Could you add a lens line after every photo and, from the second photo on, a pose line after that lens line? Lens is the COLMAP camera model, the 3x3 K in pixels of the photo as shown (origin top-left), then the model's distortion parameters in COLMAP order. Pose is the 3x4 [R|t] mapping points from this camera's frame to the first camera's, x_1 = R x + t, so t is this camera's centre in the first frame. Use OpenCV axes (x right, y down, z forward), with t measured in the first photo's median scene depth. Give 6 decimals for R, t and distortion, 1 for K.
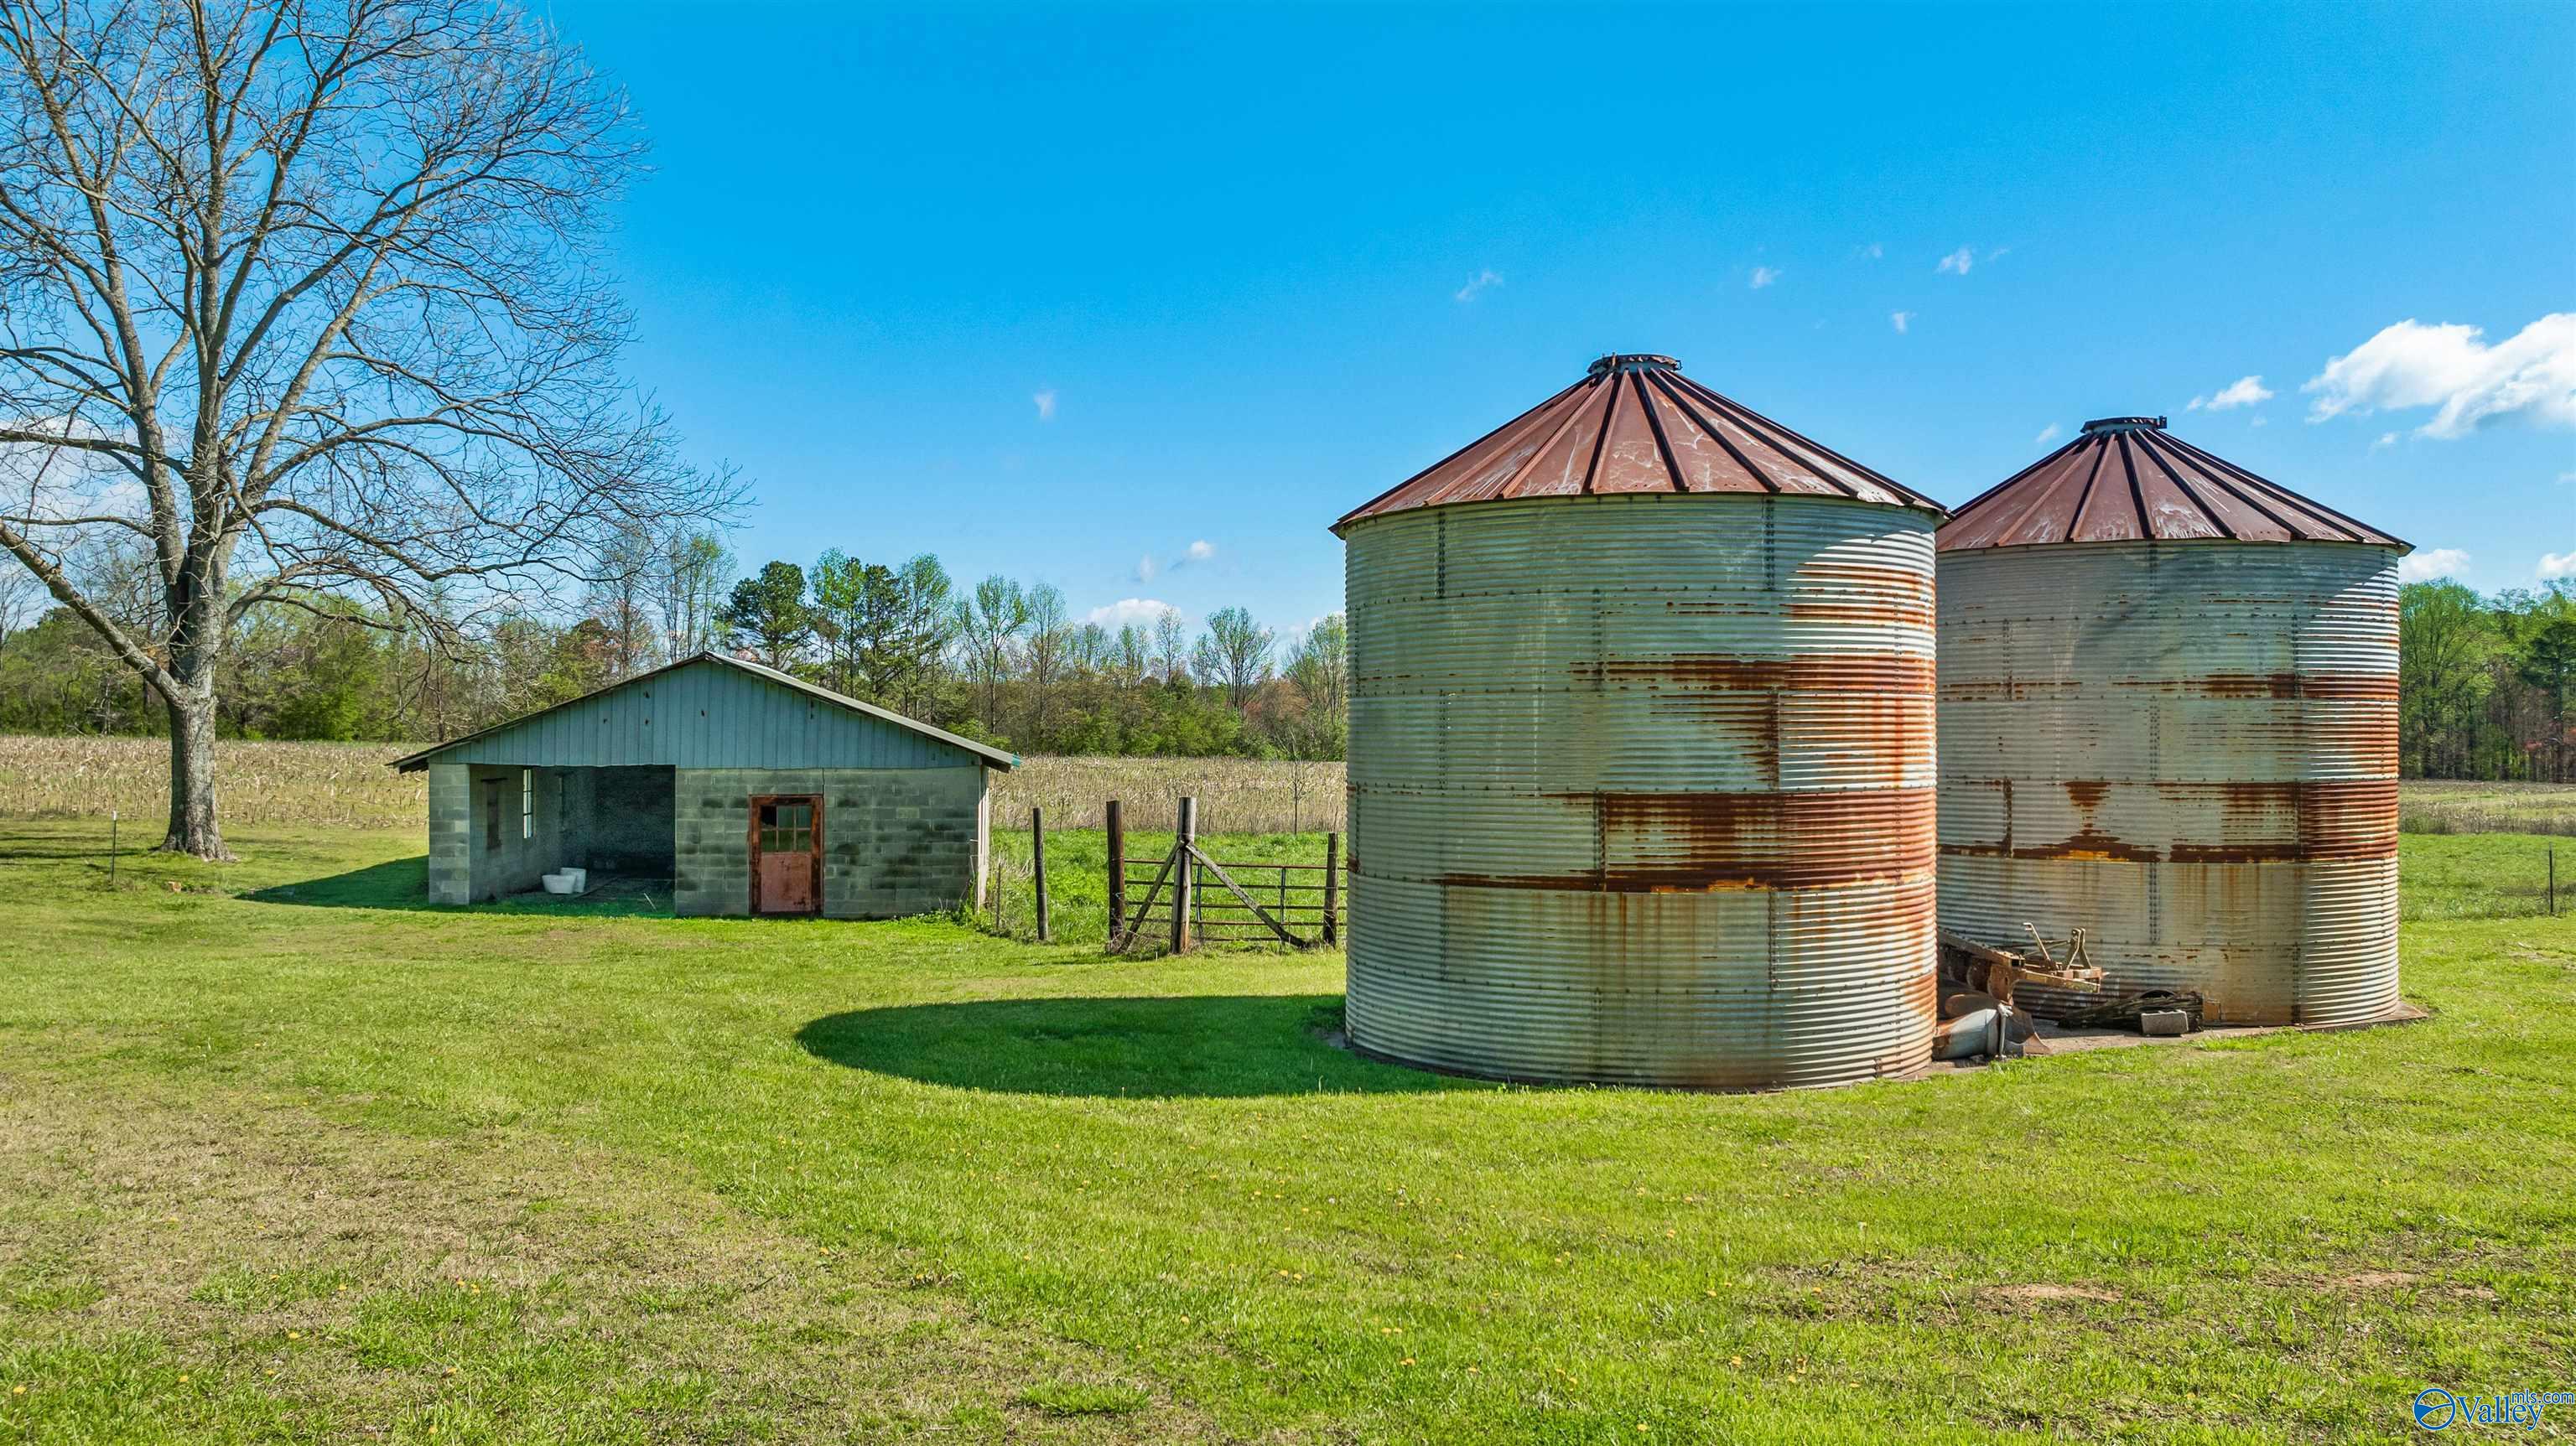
lens RADIAL K [[1862.0, 0, 1292.9], [0, 1862.0, 721.5], [0, 0, 1]] dist [-0.023270, 0.022795]
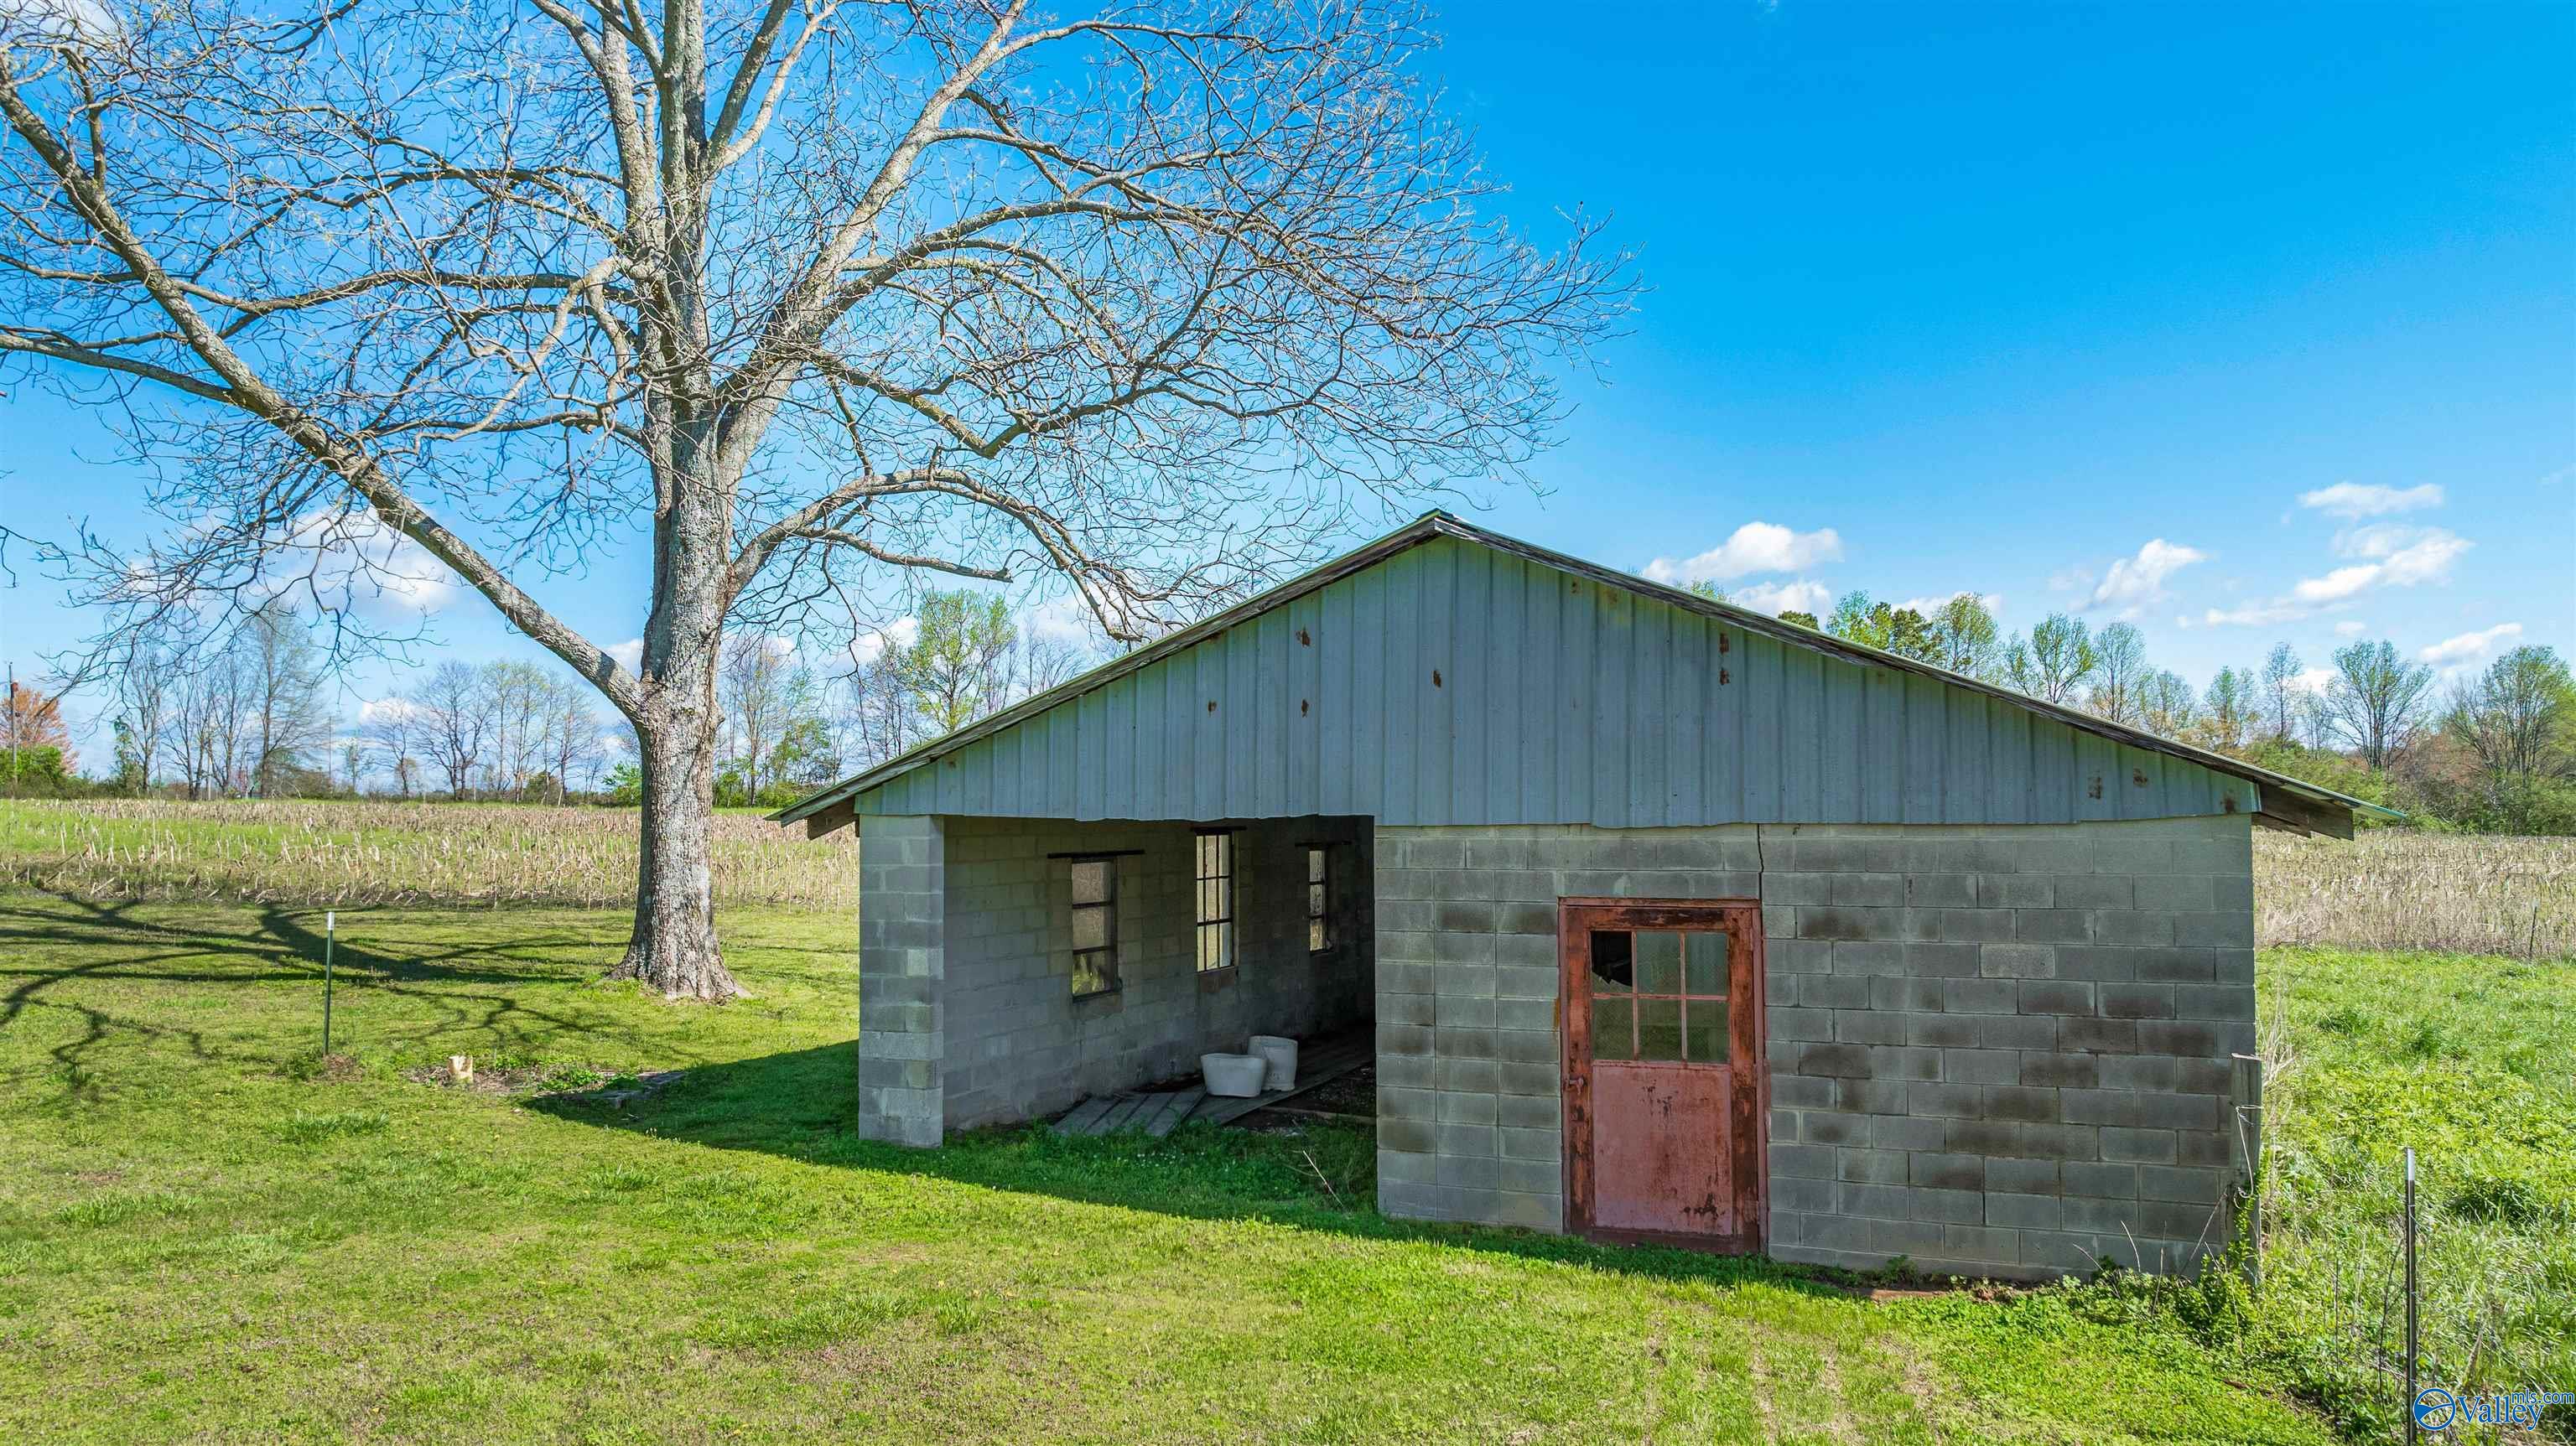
lens RADIAL K [[1862.0, 0, 1293.1], [0, 1862.0, 713.7], [0, 0, 1]] dist [-0.023270, 0.022795]
pose [[0.856486, -0.034158, -0.515039, -0.147146], [0.010815, 0.998777, -0.048254, 0.020274], [0.516057, 0.035759, 0.855808, 0.655764]]
